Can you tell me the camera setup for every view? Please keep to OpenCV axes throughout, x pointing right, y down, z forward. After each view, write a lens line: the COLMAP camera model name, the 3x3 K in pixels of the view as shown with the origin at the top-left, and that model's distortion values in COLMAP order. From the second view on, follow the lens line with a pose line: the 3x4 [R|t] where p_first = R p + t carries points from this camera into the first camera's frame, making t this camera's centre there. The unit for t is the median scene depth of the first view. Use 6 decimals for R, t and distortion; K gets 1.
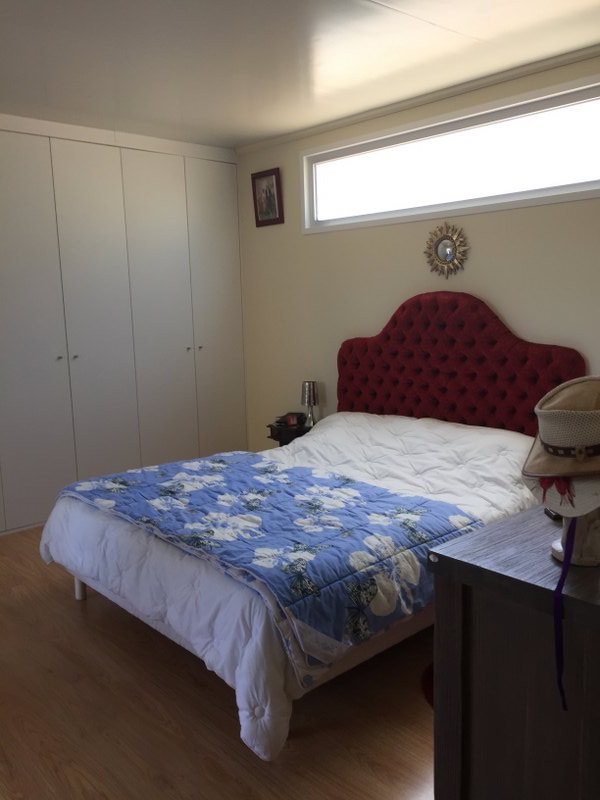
lens RADIAL K [[685.9, 0, 299.4], [0, 685.9, 401.1], [0, 0, 1]] dist [0.067500, -0.057590]
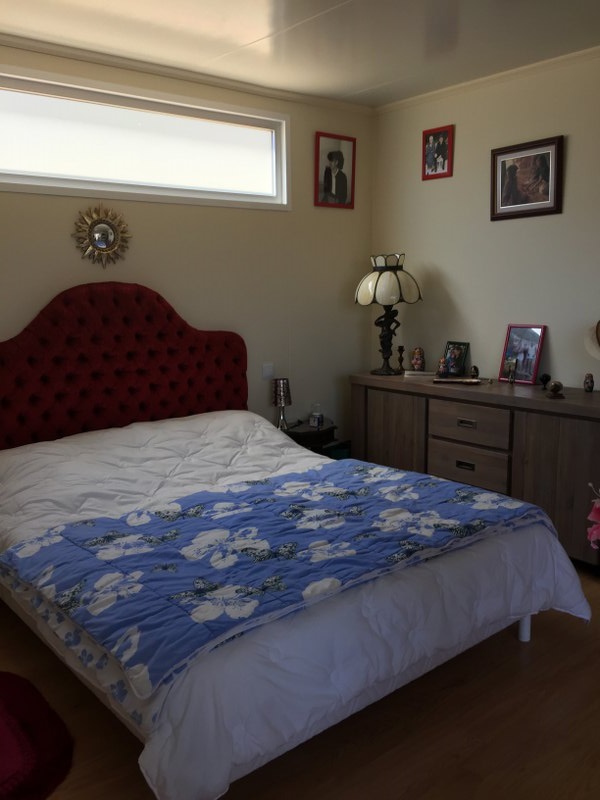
lens RADIAL K [[685.9, 0, 307.2], [0, 685.9, 400.7], [0, 0, 1]] dist [0.067500, -0.057590]
pose [[0.043054, -0.147848, 0.988073, -0.705230], [0.168403, 0.975912, 0.138691, -0.092796], [-0.984777, 0.160424, 0.066915, 0.733928]]
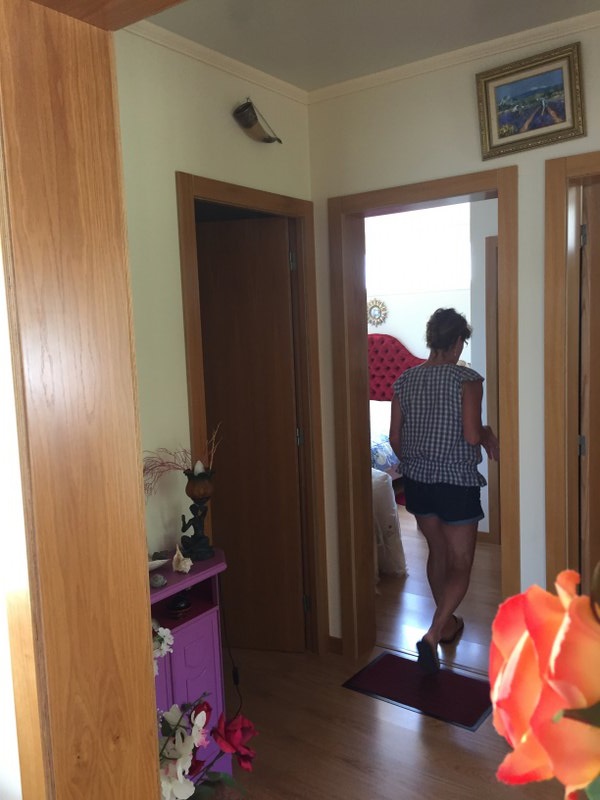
lens RADIAL K [[685.9, 0, 300.7], [0, 685.9, 398.0], [0, 0, 1]] dist [0.067500, -0.057590]
pose [[0.980611, -0.044677, 0.190806, -0.376688], [0.053134, 0.997808, -0.039439, 0.085397], [-0.188626, 0.048813, 0.980835, -0.846662]]
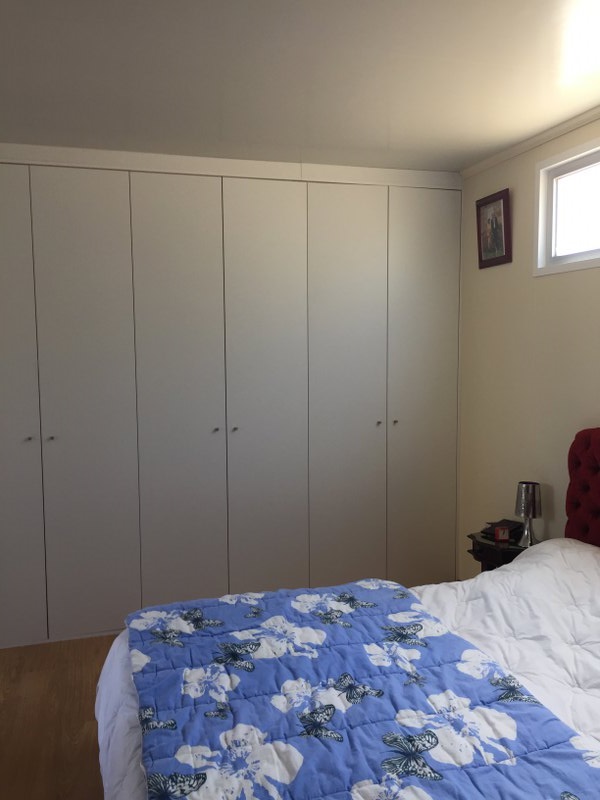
lens RADIAL K [[685.9, 0, 299.7], [0, 685.9, 406.4], [0, 0, 1]] dist [0.067500, -0.057590]
pose [[0.900968, 0.051695, -0.430794, 0.129898], [-0.074049, 0.996631, -0.035272, -0.079471], [0.427520, 0.063678, 0.901761, 0.317506]]
